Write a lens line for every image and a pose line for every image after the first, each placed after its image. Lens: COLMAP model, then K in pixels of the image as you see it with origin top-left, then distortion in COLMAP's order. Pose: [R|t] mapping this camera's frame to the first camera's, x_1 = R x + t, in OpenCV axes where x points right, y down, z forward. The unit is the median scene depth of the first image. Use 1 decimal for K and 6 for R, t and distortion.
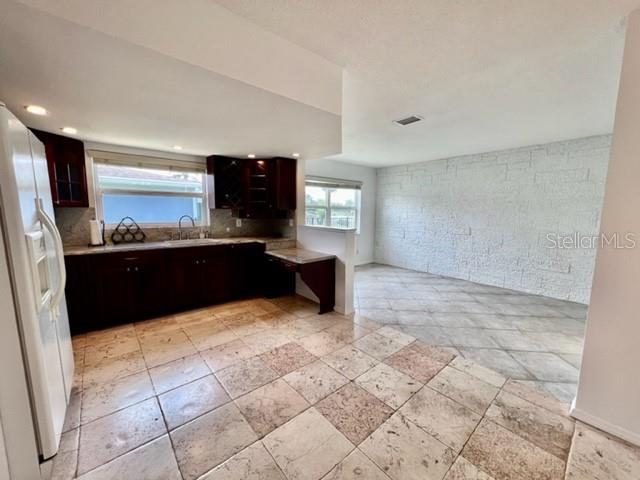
lens RADIAL K [[255.4, 0, 321.4], [0, 255.4, 240.7], [0, 0, 1]] dist [-0.002349, 0.000683]
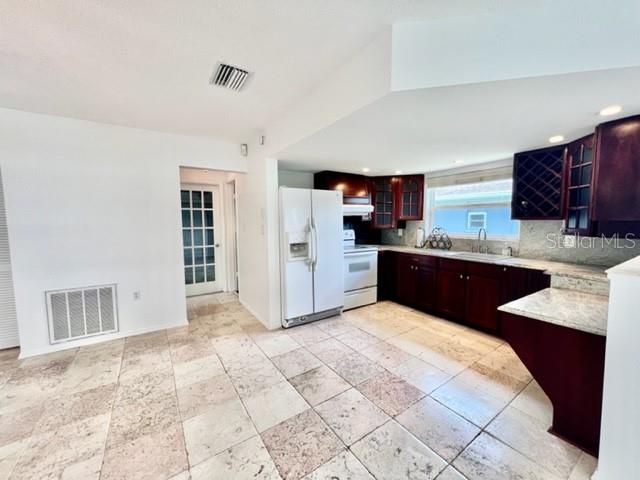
lens RADIAL K [[255.4, 0, 321.3], [0, 255.4, 241.0], [0, 0, 1]] dist [-0.002349, 0.000683]
pose [[-0.115991, 0.072489, -0.990602, 0.492282], [-0.113240, 0.989865, 0.085695, -0.066980], [0.986774, 0.122116, -0.106607, 0.548804]]
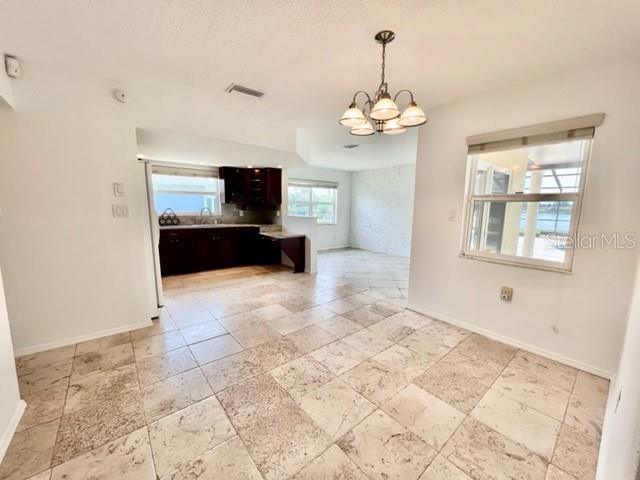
lens RADIAL K [[255.4, 0, 321.0], [0, 255.4, 240.5], [0, 0, 1]] dist [-0.002349, 0.000683]
pose [[0.999847, 0.006896, -0.016067, 0.169884], [-0.006627, 0.999838, 0.016716, 0.065283], [0.016179, -0.016607, 0.999731, -0.492970]]
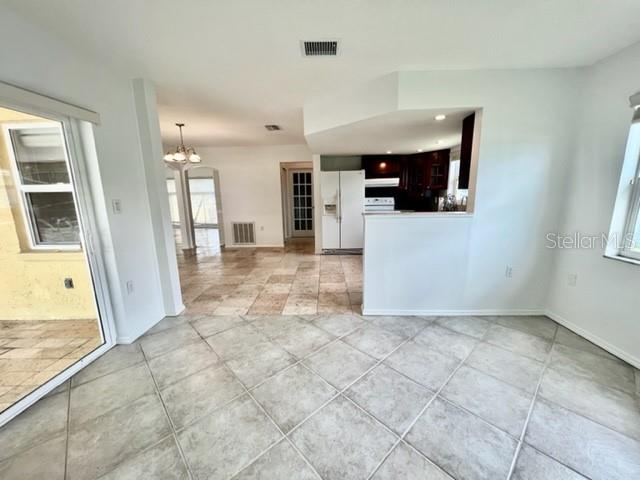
lens RADIAL K [[255.4, 0, 321.4], [0, 255.4, 239.6], [0, 0, 1]] dist [-0.002349, 0.000683]
pose [[-0.667592, 0.138784, -0.731478, 0.782954], [-0.076215, 0.964573, 0.252568, -0.154802], [0.740616, 0.224362, -0.633364, 1.356983]]
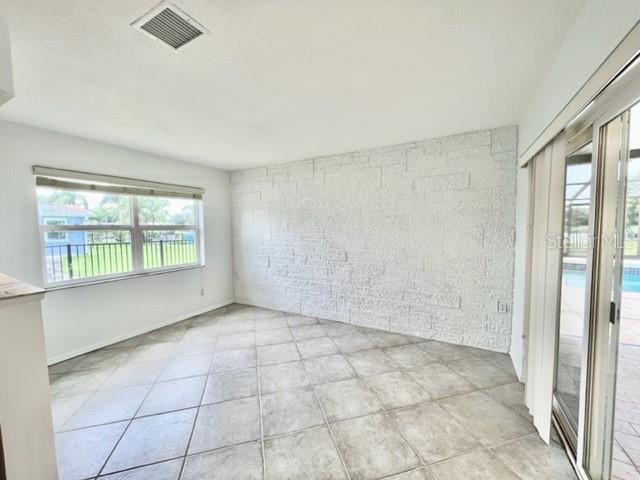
lens RADIAL K [[255.4, 0, 321.1], [0, 255.4, 240.1], [0, 0, 1]] dist [-0.002349, 0.000683]
pose [[0.933647, -0.040396, 0.355911, 0.364272], [0.062590, 0.996732, -0.051060, -0.071577], [-0.352685, 0.069948, 0.933124, 0.478457]]
